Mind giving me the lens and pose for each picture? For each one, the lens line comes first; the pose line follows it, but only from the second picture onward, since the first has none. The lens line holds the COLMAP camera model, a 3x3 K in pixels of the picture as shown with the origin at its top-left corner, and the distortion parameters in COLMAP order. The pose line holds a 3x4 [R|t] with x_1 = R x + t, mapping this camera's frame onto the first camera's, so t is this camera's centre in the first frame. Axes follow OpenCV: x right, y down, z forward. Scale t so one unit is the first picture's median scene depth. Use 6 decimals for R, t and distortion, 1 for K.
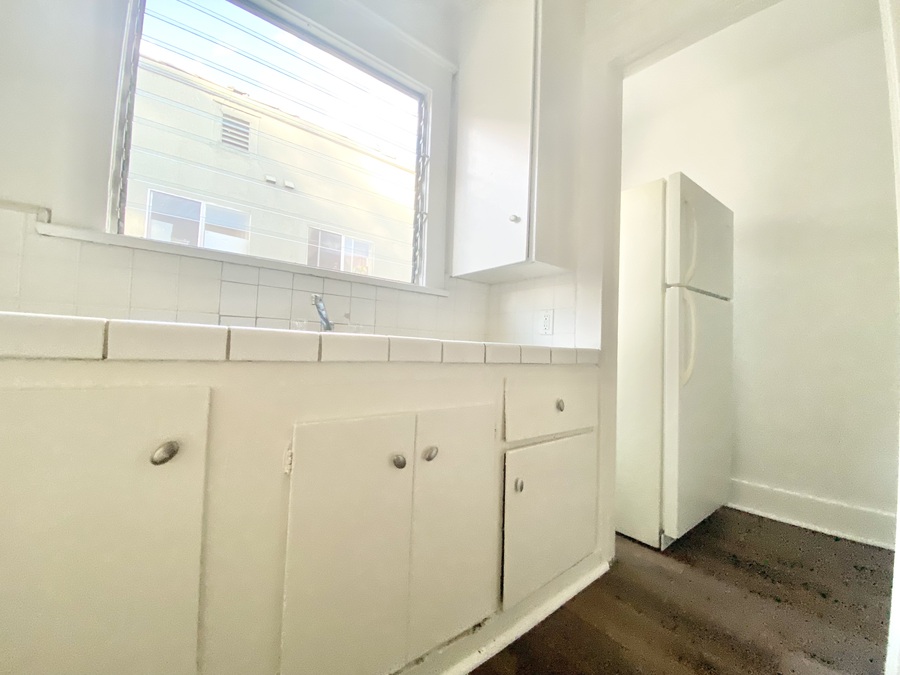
lens RADIAL K [[362.0, 0, 450.0], [0, 362.0, 337.5], [0, 0, 1]] dist [0.009818, -0.018200]
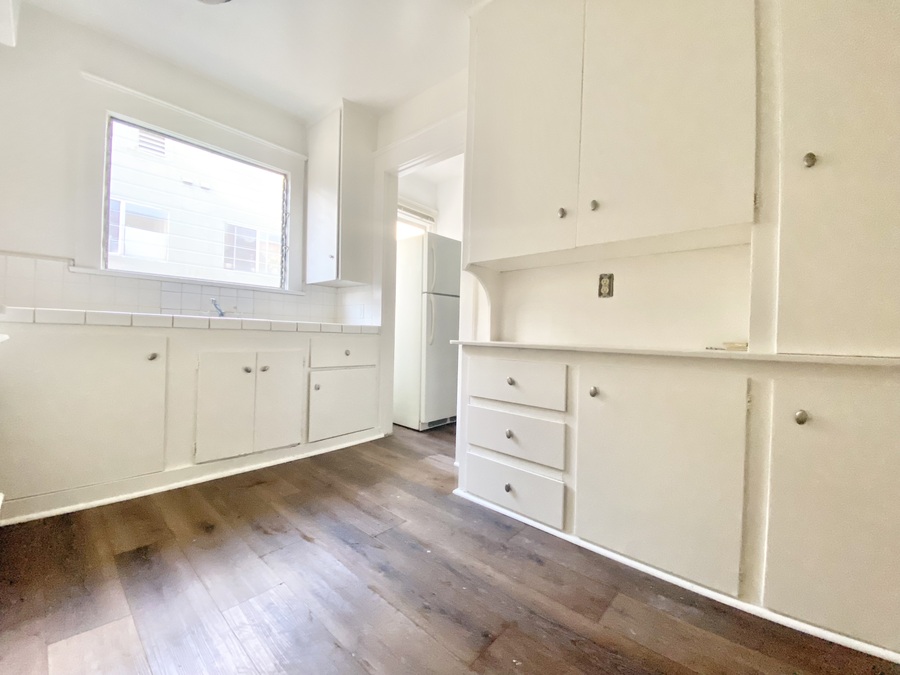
lens RADIAL K [[362.0, 0, 450.0], [0, 362.0, 337.5], [0, 0, 1]] dist [0.009818, -0.018200]
pose [[0.987396, -0.007645, 0.158087, 0.450303], [0.000511, 0.998982, 0.045118, 0.006756], [-0.158271, -0.044469, 0.986394, -0.888348]]
